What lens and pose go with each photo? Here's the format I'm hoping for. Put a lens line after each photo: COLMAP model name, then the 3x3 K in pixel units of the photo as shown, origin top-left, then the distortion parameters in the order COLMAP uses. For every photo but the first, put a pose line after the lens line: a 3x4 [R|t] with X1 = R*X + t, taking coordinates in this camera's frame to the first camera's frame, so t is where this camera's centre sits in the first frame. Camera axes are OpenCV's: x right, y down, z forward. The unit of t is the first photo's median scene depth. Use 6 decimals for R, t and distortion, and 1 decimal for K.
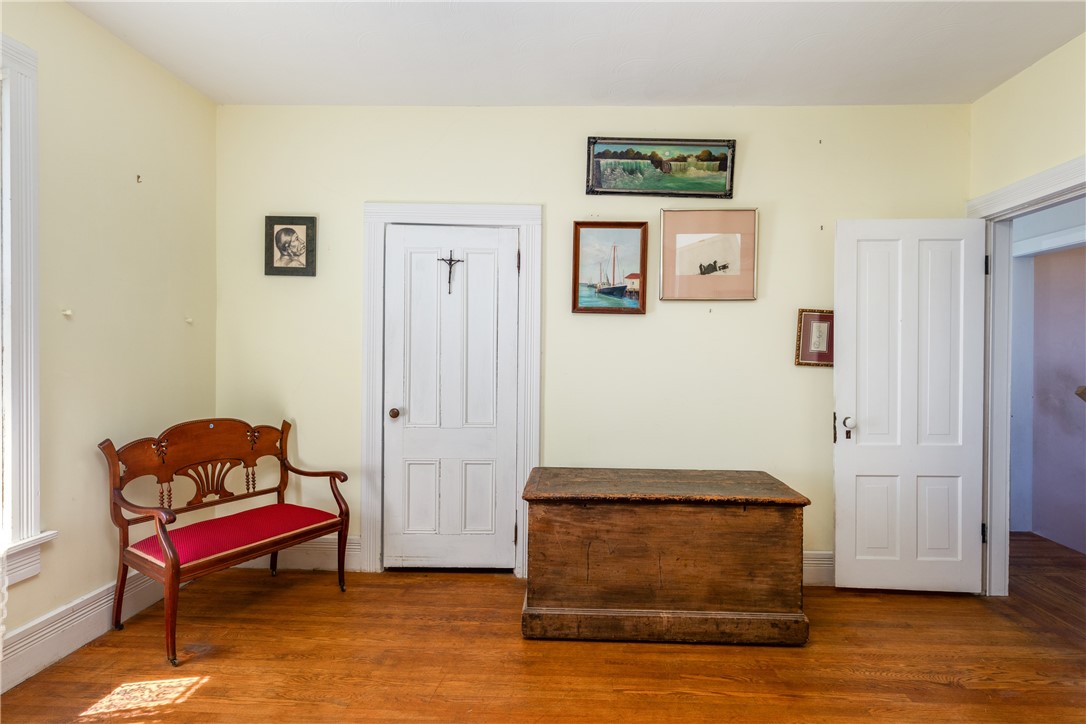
lens RADIAL K [[597.8, 0, 558.9], [0, 597.8, 353.0], [0, 0, 1]] dist [0.006130, 0.001440]
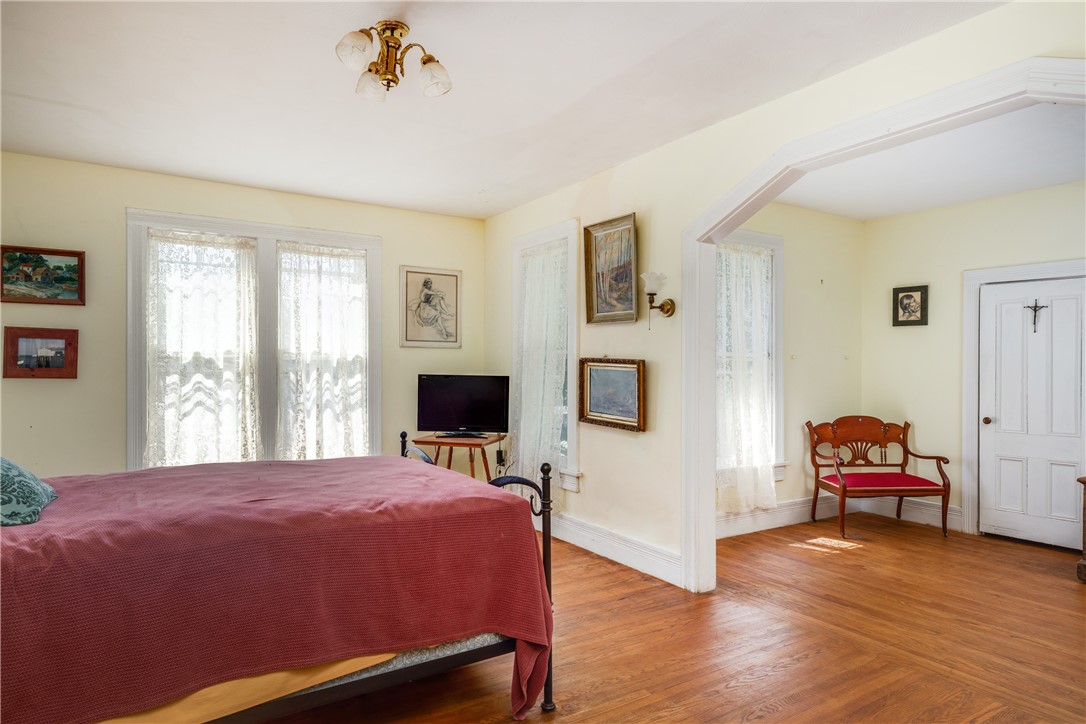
lens RADIAL K [[645.5, 0, 544.6], [0, 645.5, 368.4], [0, 0, 1]] dist [0.002201, -0.000812]
pose [[0.571439, -0.007593, -0.820609, 0.390926], [-0.005929, 0.999893, -0.013380, 0.005701], [0.820623, 0.012511, 0.571333, -0.742215]]
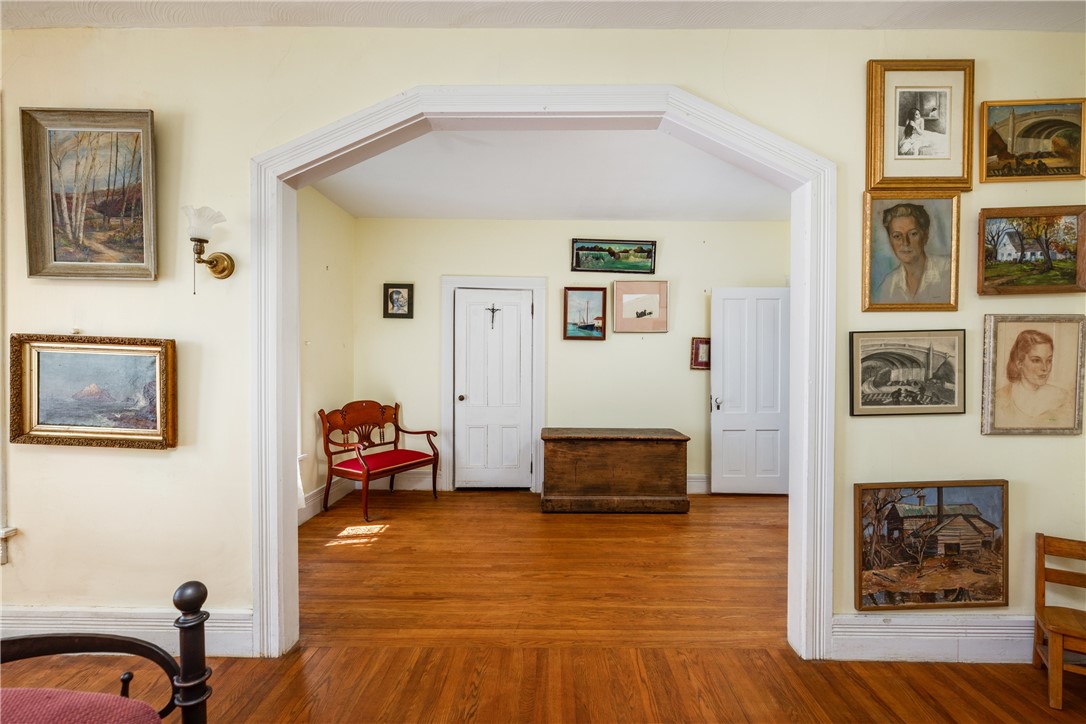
lens RADIAL K [[524.4, 0, 548.5], [0, 524.4, 368.0], [0, 0, 1]] dist [-0.004957, 0.001656]
pose [[0.999480, -0.004584, 0.031932, -0.074769], [0.004378, 0.999969, 0.006521, 0.005484], [-0.031961, -0.006378, 0.999469, -0.553852]]
